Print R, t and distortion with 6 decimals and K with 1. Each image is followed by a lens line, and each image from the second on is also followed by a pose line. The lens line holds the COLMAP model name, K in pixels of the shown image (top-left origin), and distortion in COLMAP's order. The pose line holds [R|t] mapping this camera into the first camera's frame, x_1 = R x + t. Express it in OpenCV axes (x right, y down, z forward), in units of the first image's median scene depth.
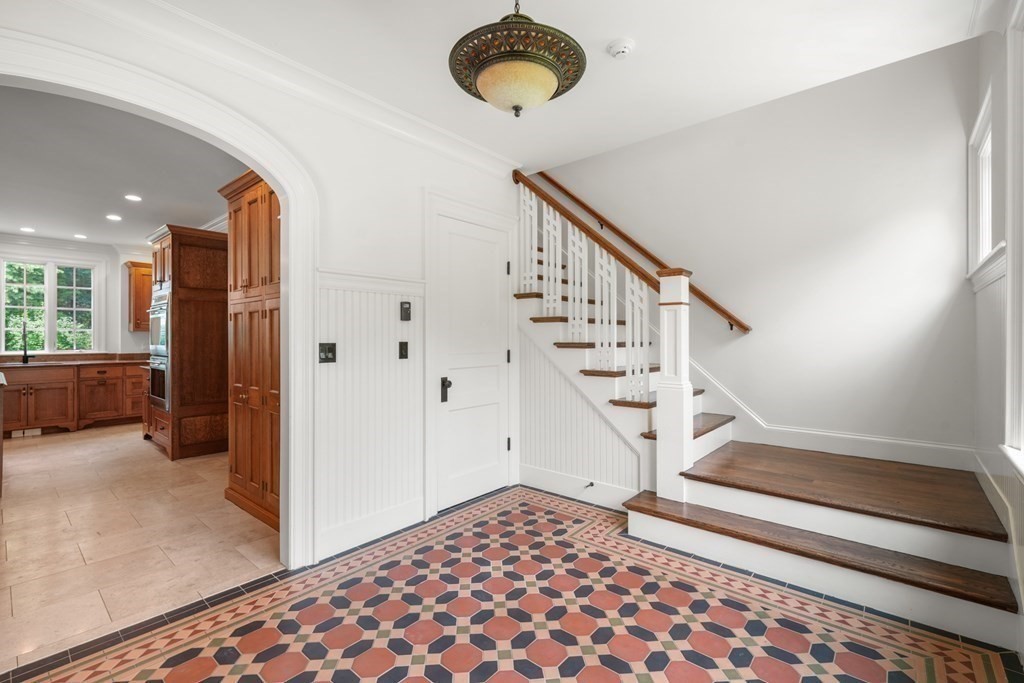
lens RADIAL K [[437.5, 0, 509.1], [0, 437.5, 336.2], [0, 0, 1]] dist [-0.002617, 0.000727]
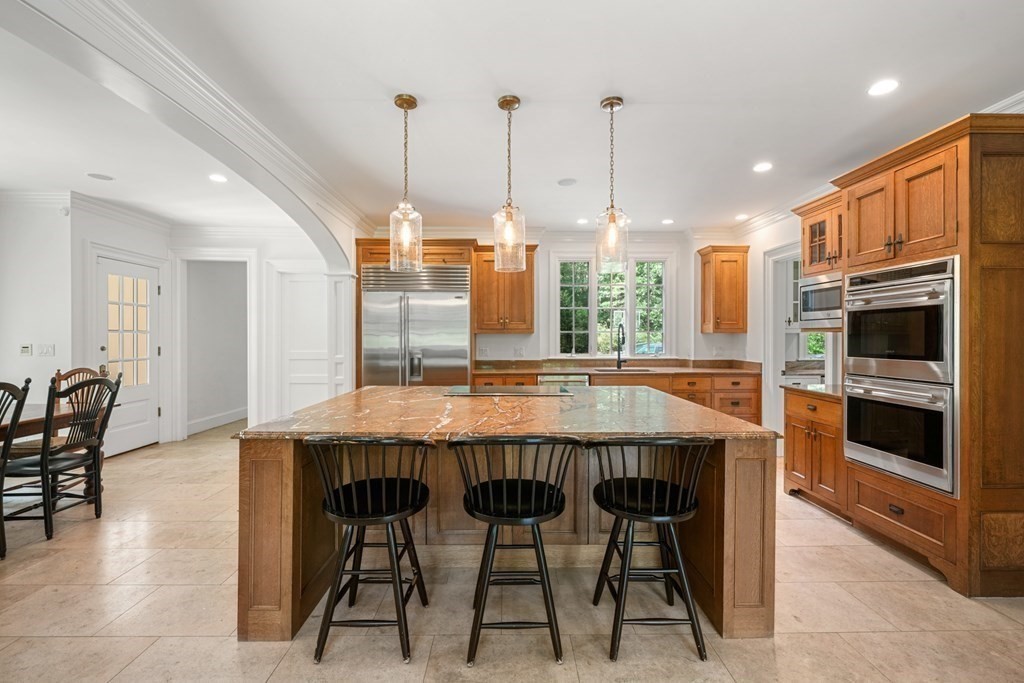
lens RADIAL K [[437.5, 0, 512.8], [0, 437.5, 339.7], [0, 0, 1]] dist [-0.002617, 0.000727]
pose [[0.661102, 0.008442, -0.750248, -0.570530], [-0.001137, 0.999947, 0.010250, -0.007006], [0.750295, -0.005923, 0.661077, 0.223893]]
